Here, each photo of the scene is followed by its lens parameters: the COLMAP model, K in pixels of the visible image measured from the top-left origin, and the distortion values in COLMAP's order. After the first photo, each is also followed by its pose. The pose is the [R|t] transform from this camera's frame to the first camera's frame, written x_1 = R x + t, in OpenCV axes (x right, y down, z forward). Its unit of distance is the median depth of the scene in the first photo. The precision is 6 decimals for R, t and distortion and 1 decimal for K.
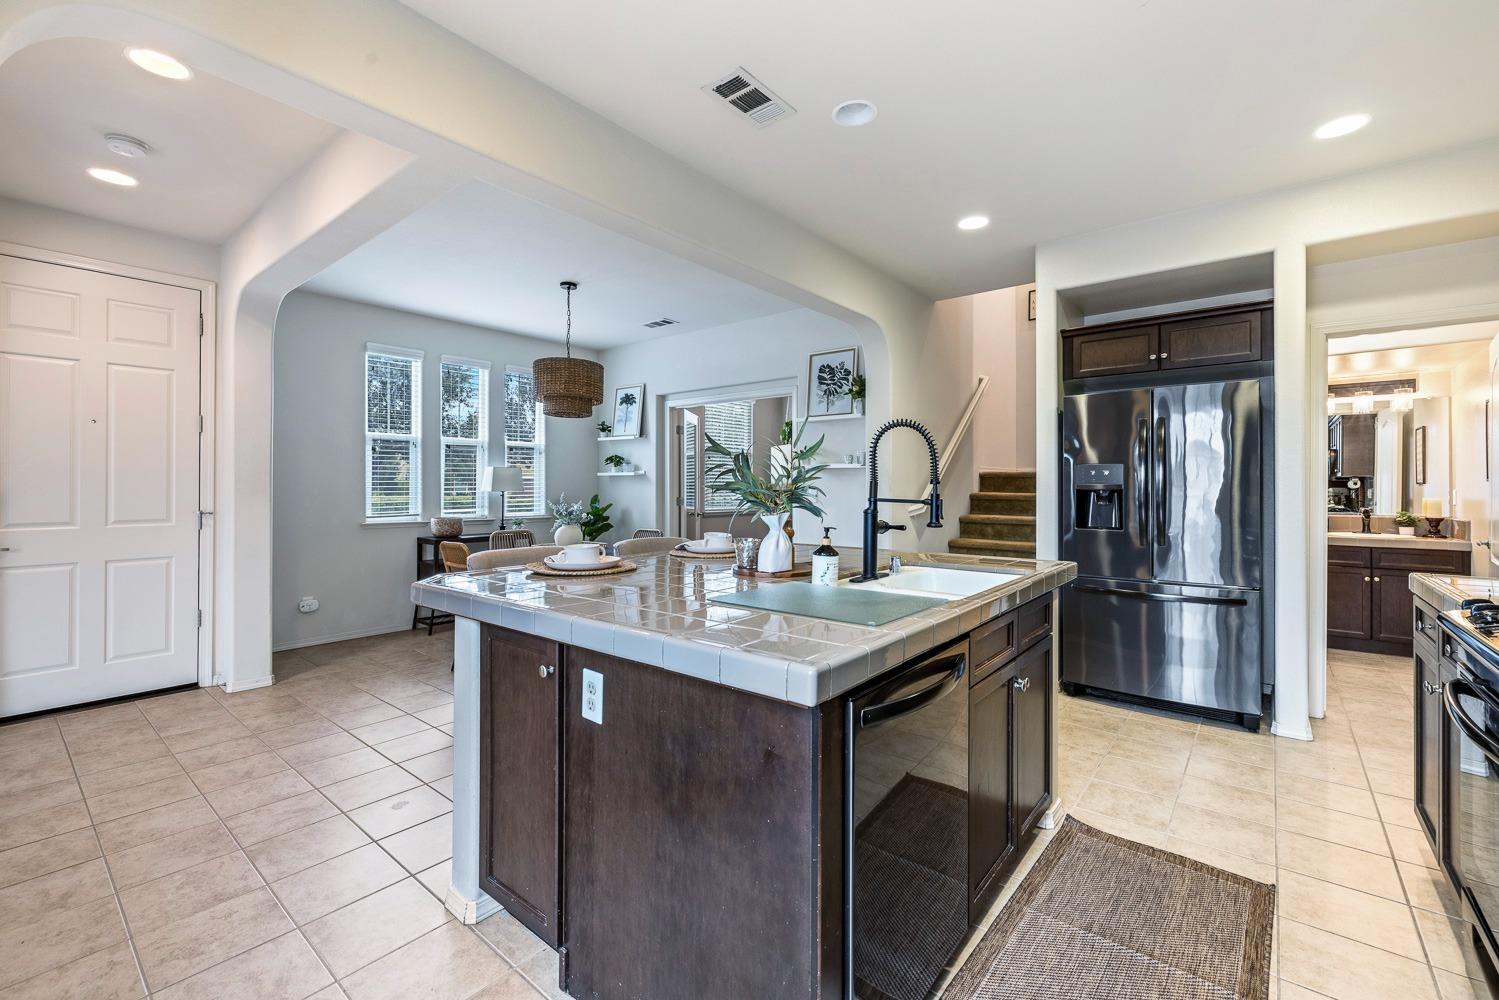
lens RADIAL K [[629.4, 0, 755.1], [0, 629.4, 489.4], [0, 0, 1]] dist [0.002722, 0.000123]
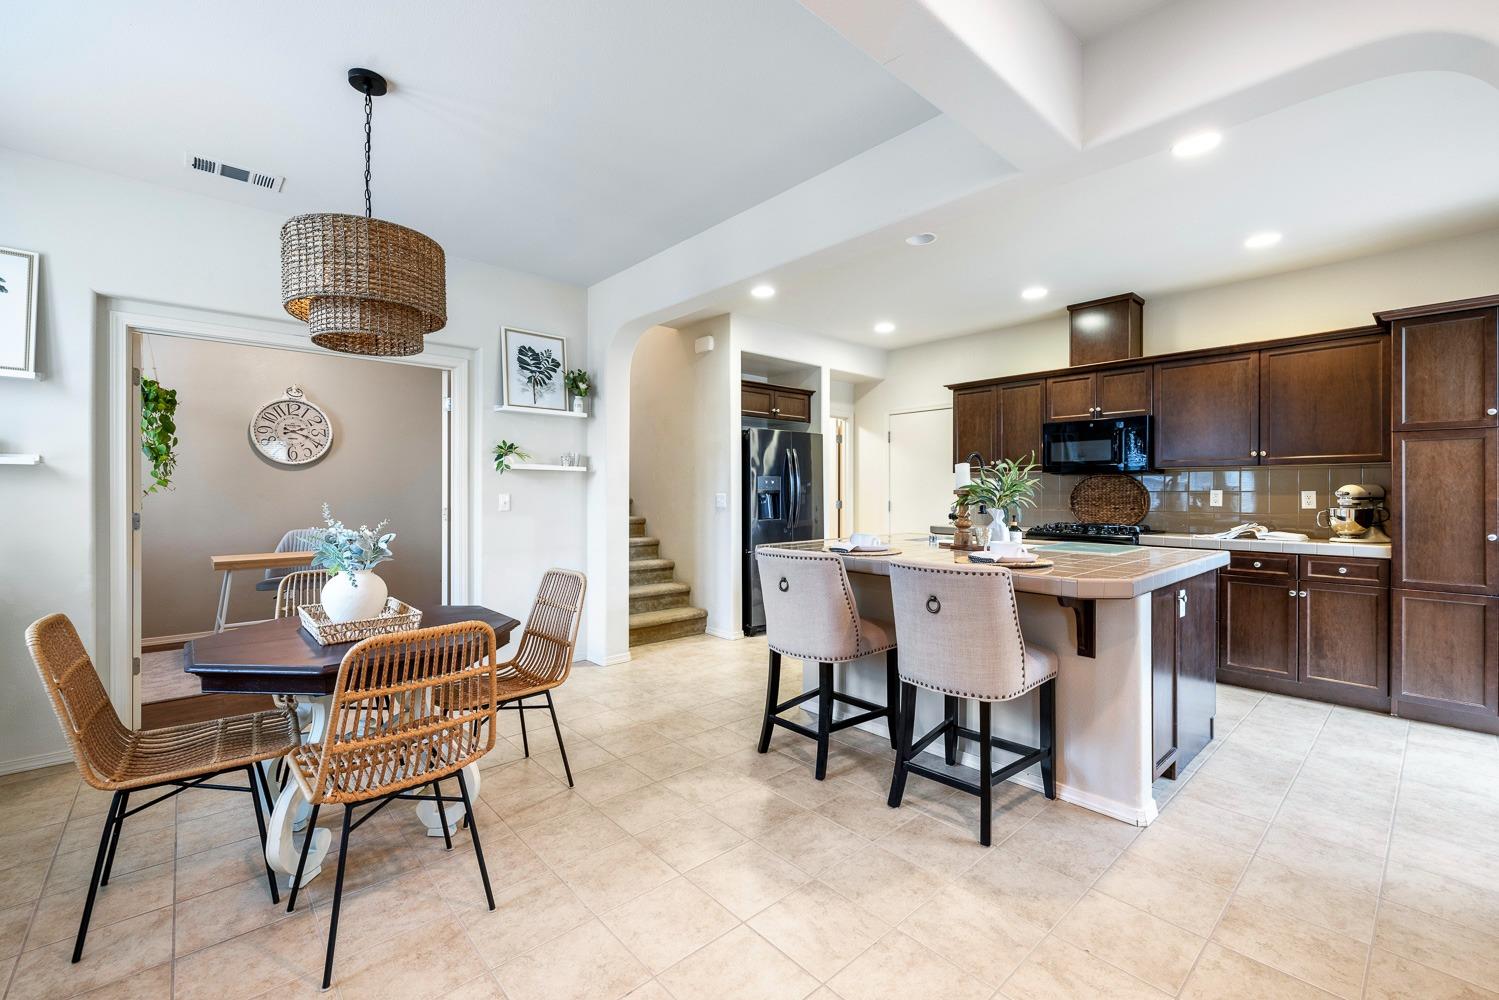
lens RADIAL K [[629.4, 0, 742.6], [0, 629.4, 493.7], [0, 0, 1]] dist [0.002722, 0.000123]
pose [[0.157140, -0.004736, 0.987565, -0.742406], [0.003755, 0.999984, 0.004198, -0.003835], [-0.987569, 0.003048, 0.157156, 0.638794]]
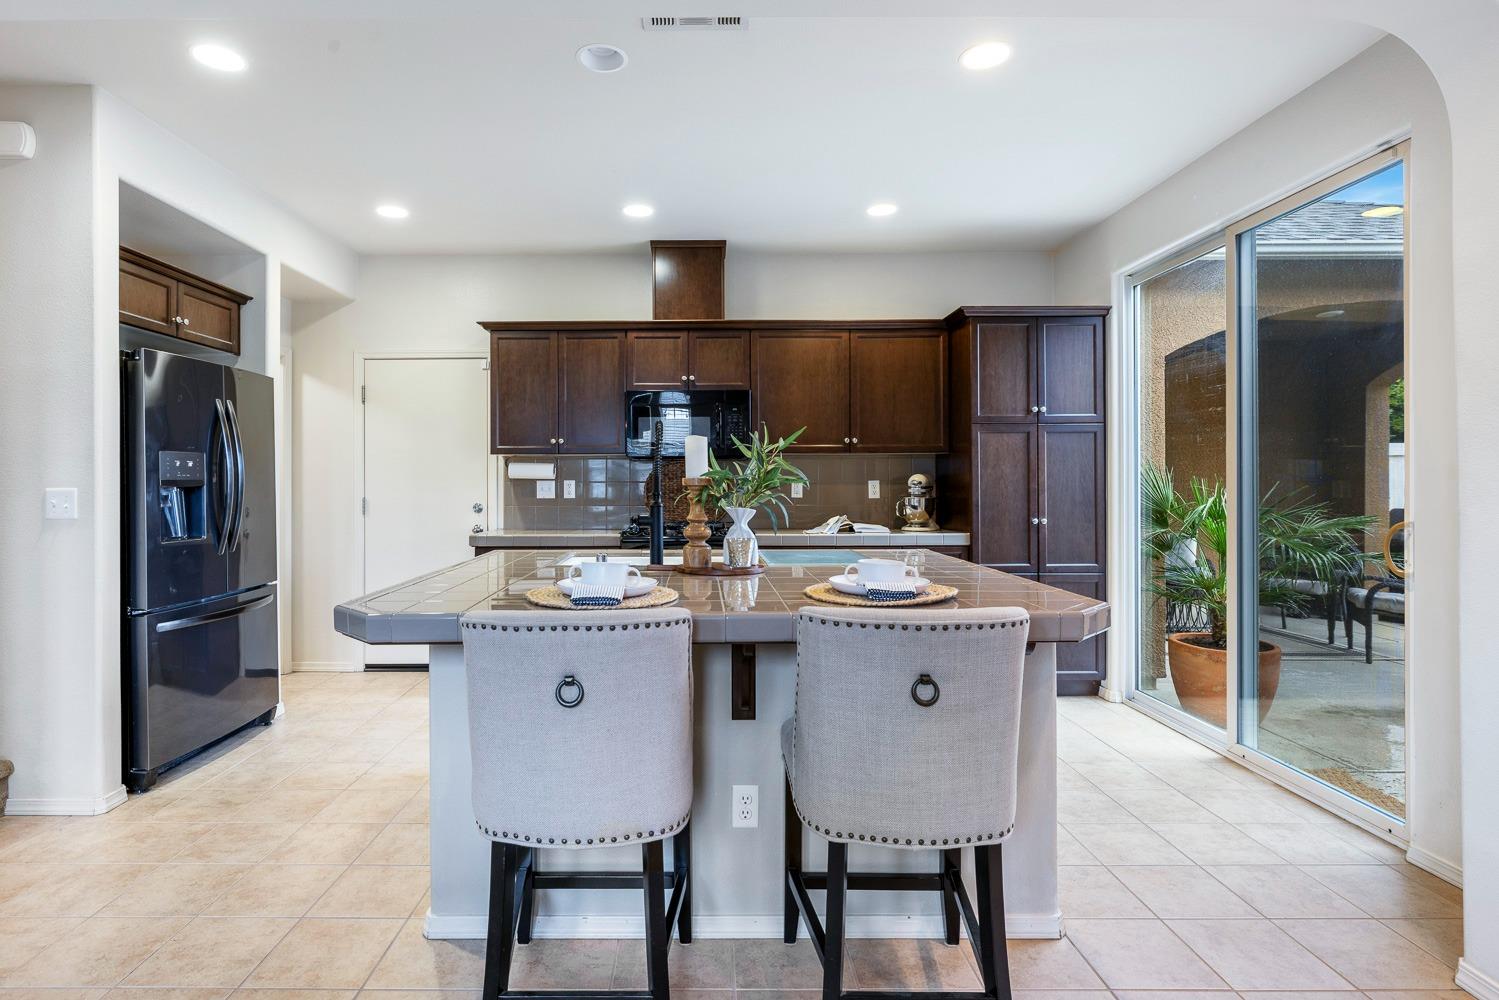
lens RADIAL K [[773.4, 0, 694.9], [0, 773.4, 481.3], [0, 0, 1]] dist [0.001330, -0.001313]
pose [[-0.628882, 0.001241, 0.777500, -0.416392], [0.005131, 0.999984, 0.002554, -0.003686], [-0.777484, 0.005596, -0.628878, 0.854958]]
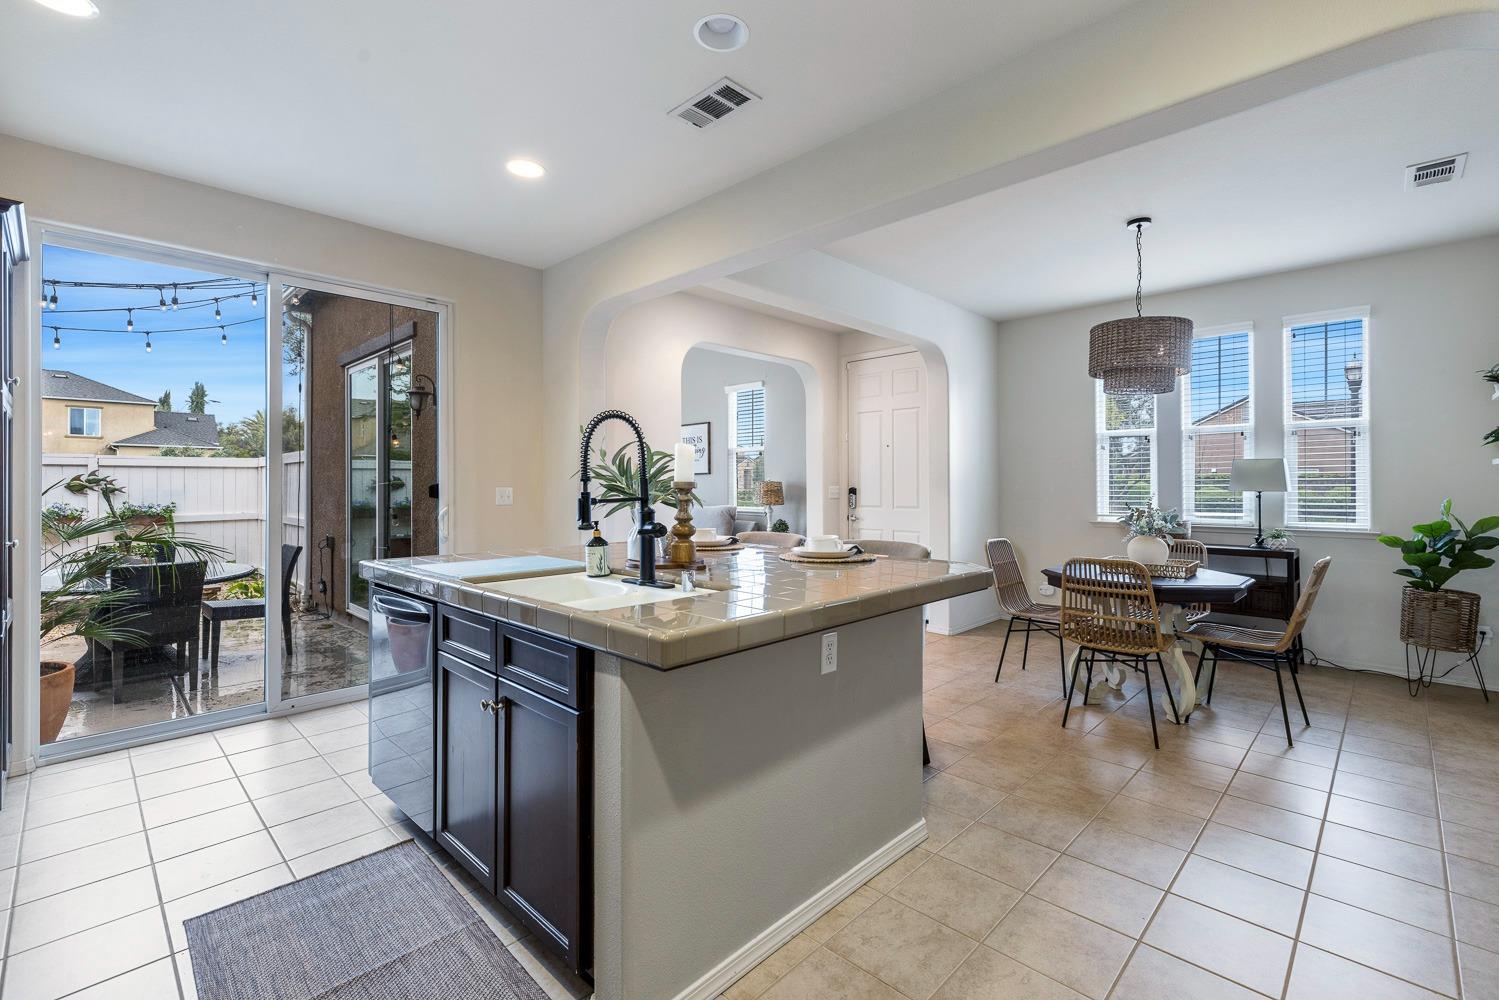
lens RADIAL K [[662.4, 0, 753.8], [0, 662.4, 488.9], [0, 0, 1]] dist [0.003301, 0.000228]
pose [[-0.084763, 0.004719, -0.996390, 0.551054], [-0.004108, 0.999979, 0.005085, -0.001315], [0.996393, 0.004524, -0.084742, 0.603345]]
